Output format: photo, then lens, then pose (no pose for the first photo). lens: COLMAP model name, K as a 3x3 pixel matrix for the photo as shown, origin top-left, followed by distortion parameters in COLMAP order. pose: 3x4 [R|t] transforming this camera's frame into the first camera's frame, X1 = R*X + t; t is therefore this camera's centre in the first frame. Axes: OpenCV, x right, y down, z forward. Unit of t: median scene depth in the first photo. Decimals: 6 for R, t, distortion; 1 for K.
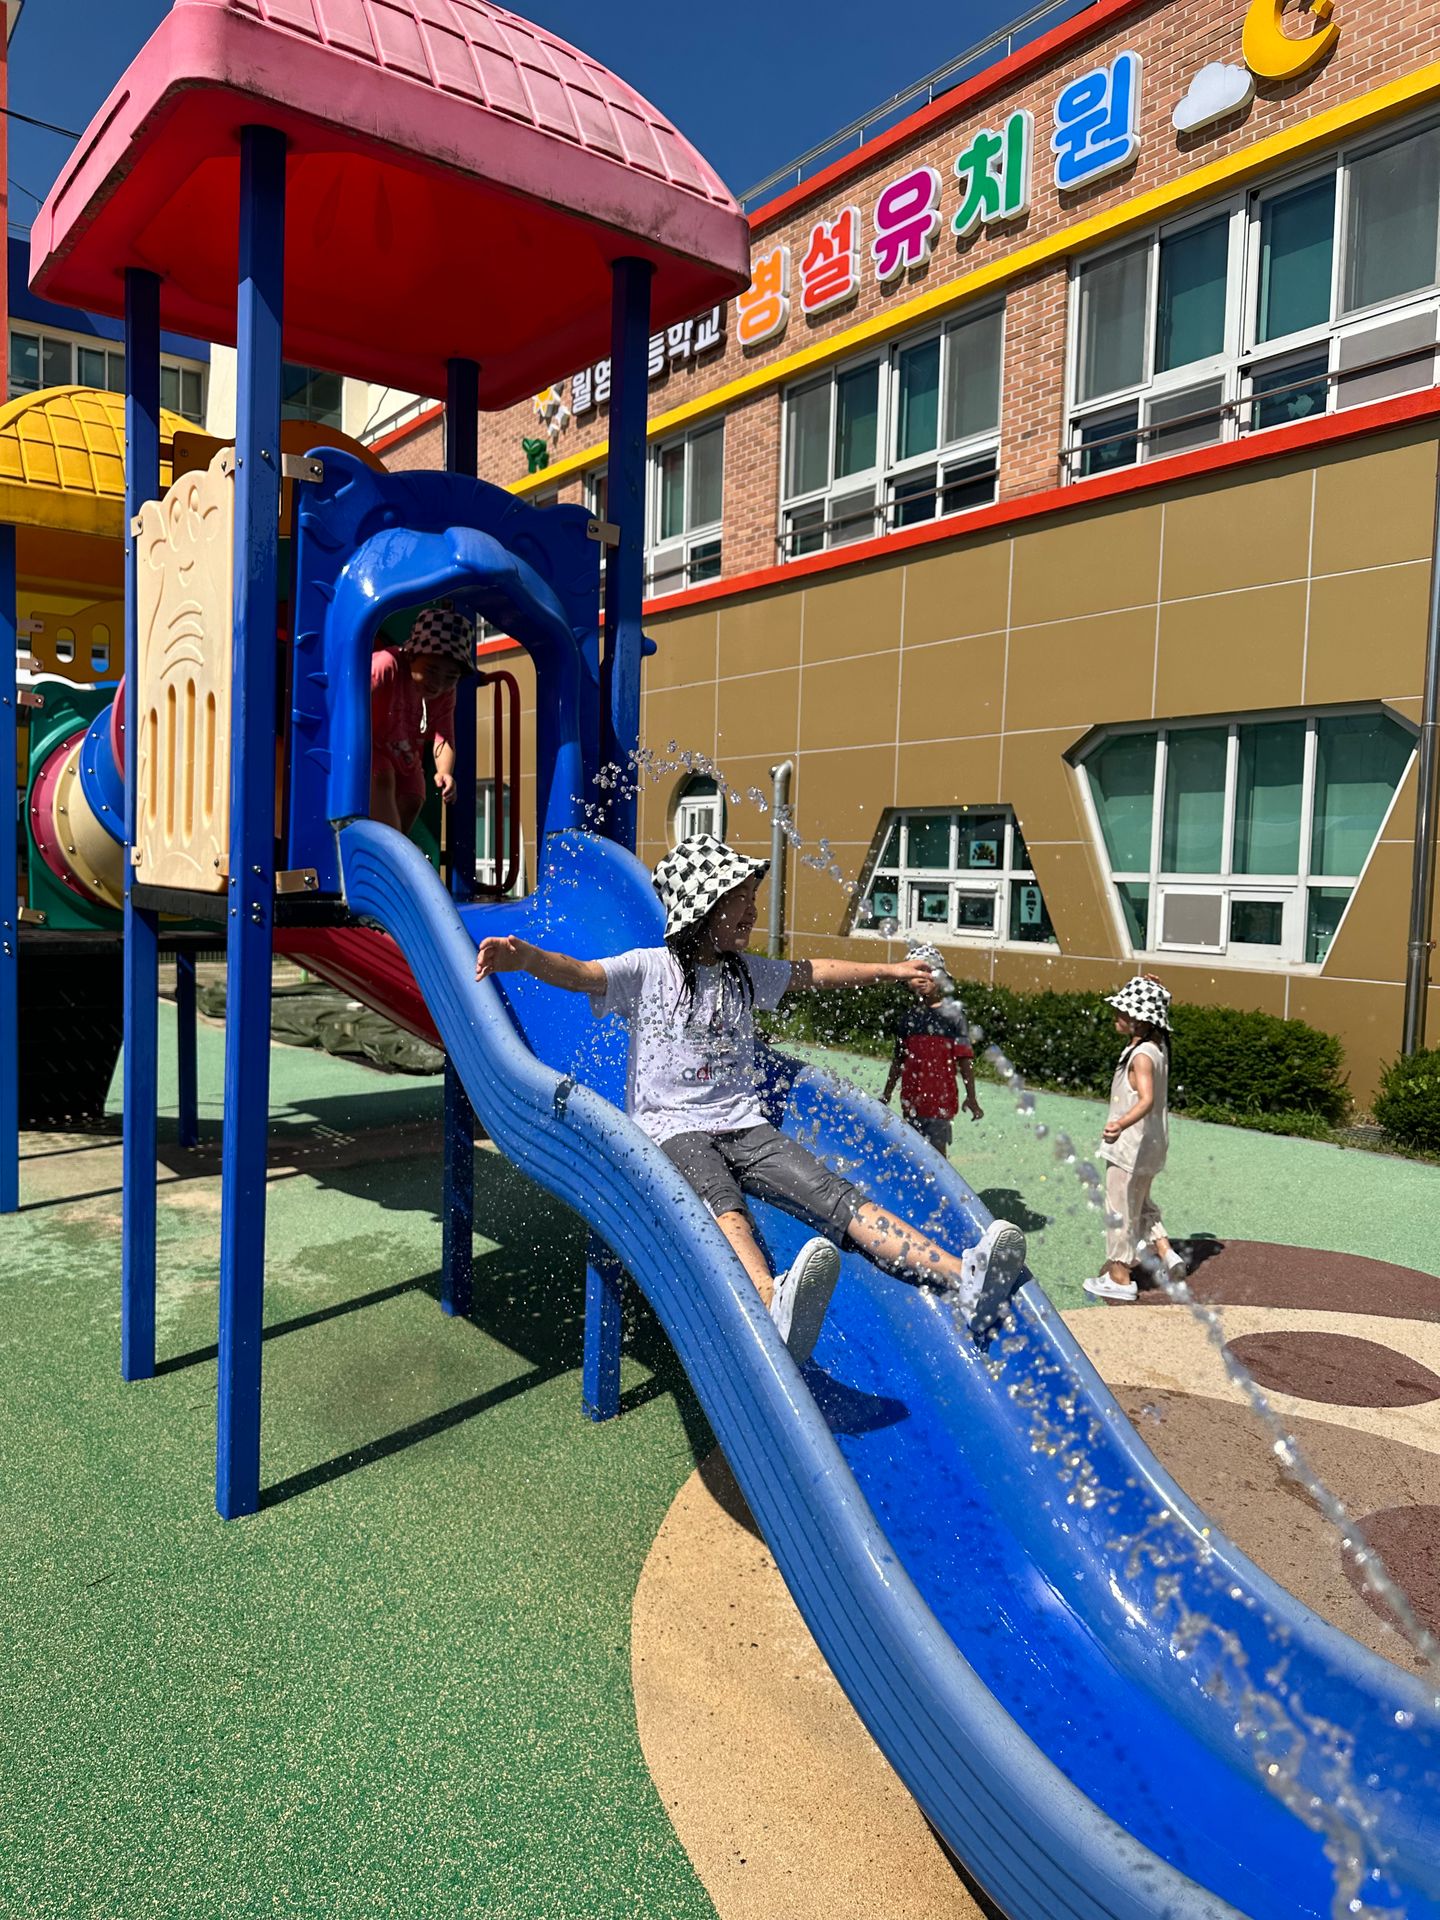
lens RADIAL K [[1344.4, 0, 720.7], [0, 1344.4, 963.2], [0, 0, 1]] dist [-0.021587, 0.004377]
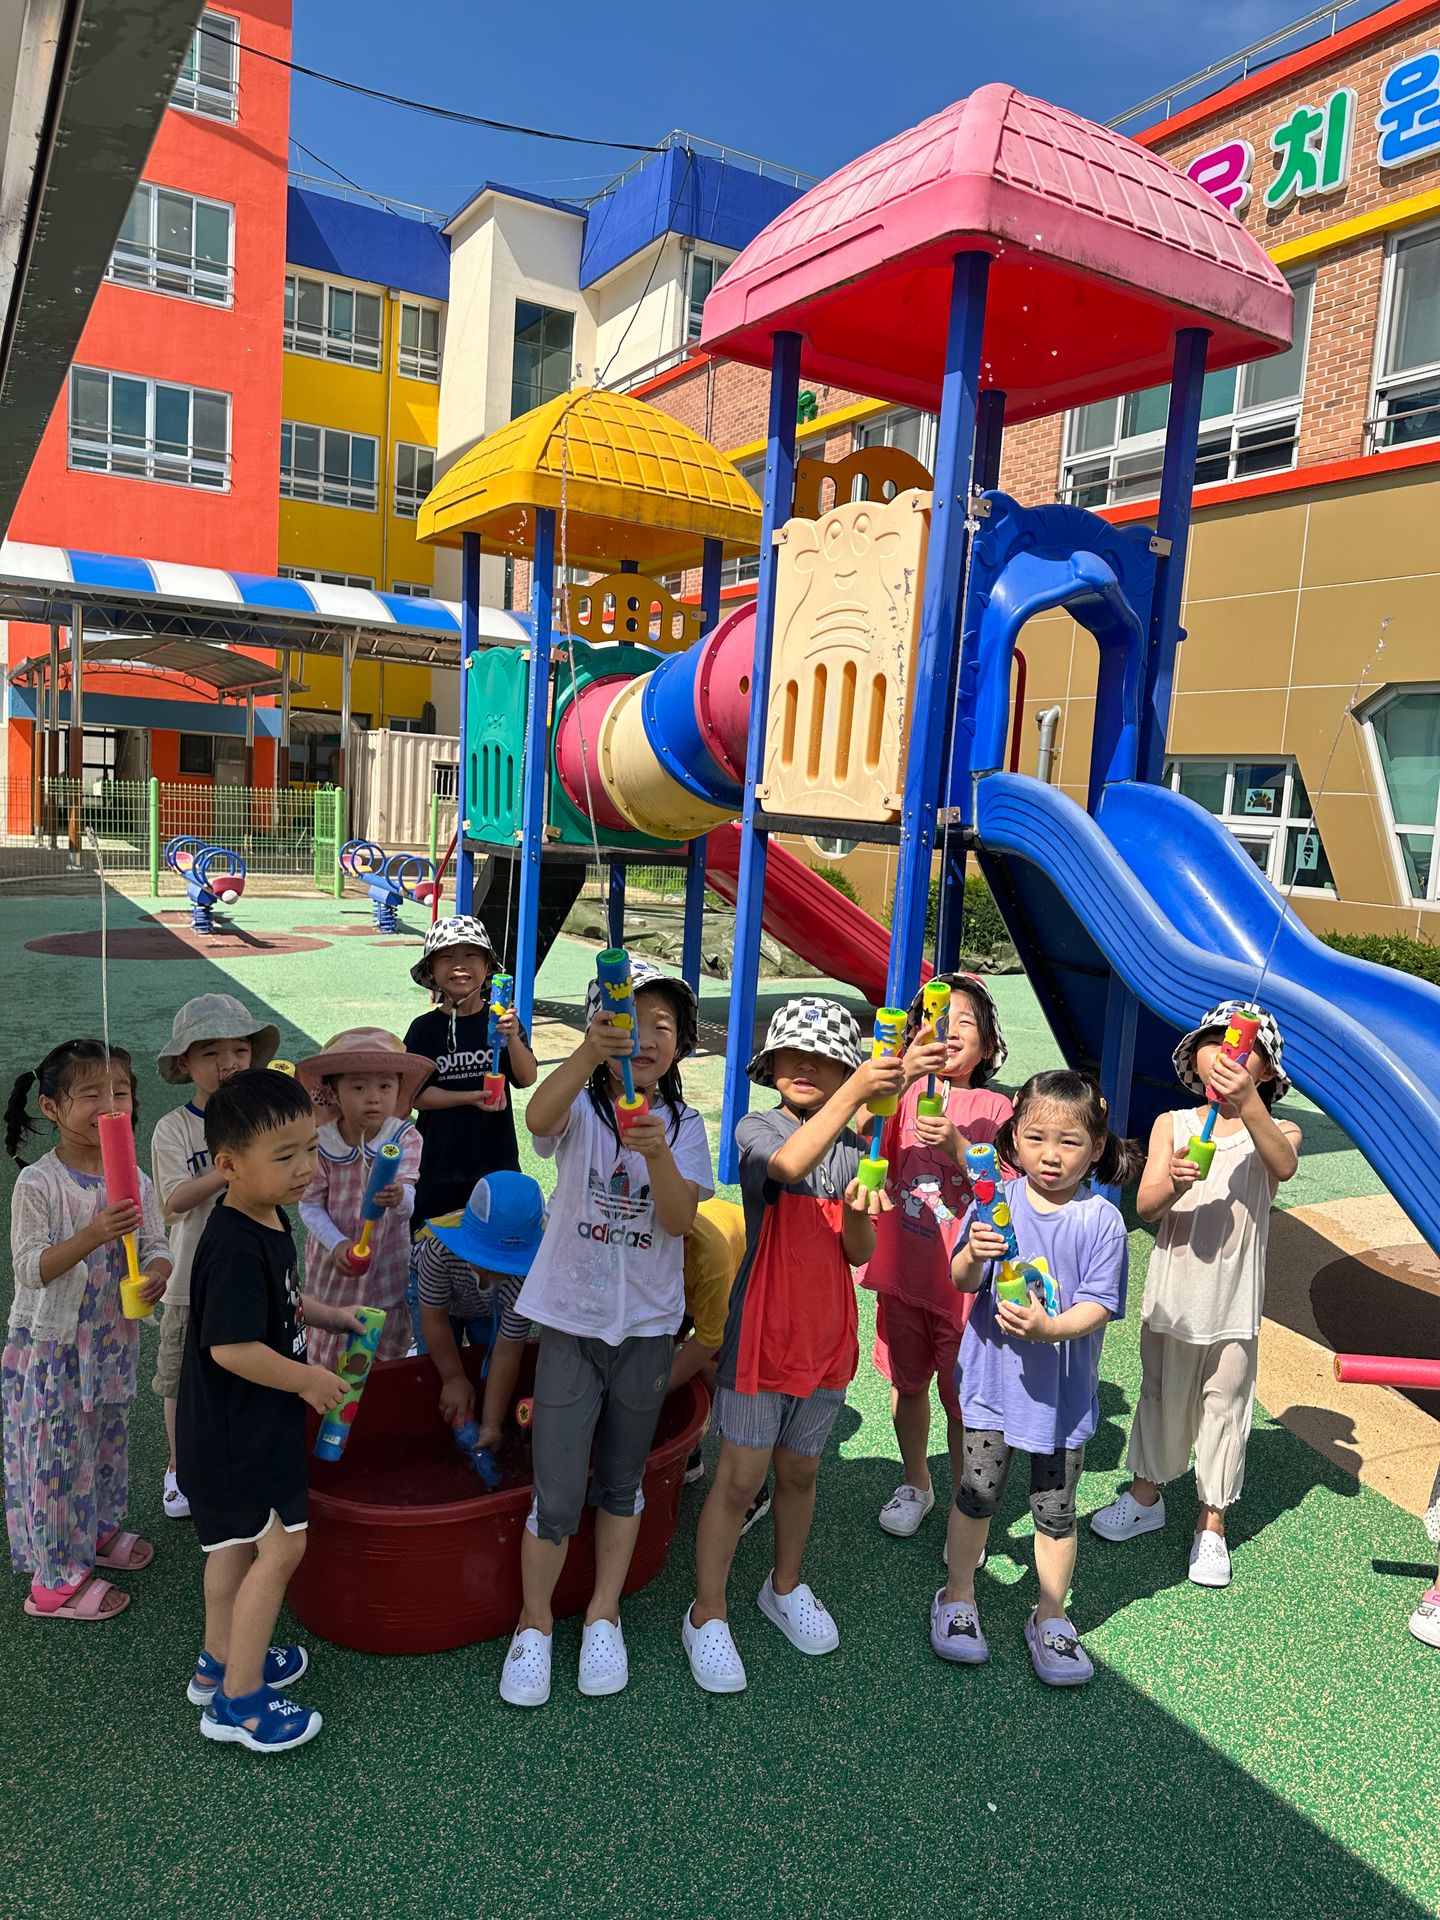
lens RADIAL K [[1344.4, 0, 722.7], [0, 1344.4, 952.4], [0, 0, 1]] dist [-0.021587, 0.004377]
pose [[0.994091, 0.043564, -0.099425, -0.123601], [-0.039127, 0.998168, 0.046149, 0.005617], [0.101253, -0.041986, 0.993974, -0.108559]]
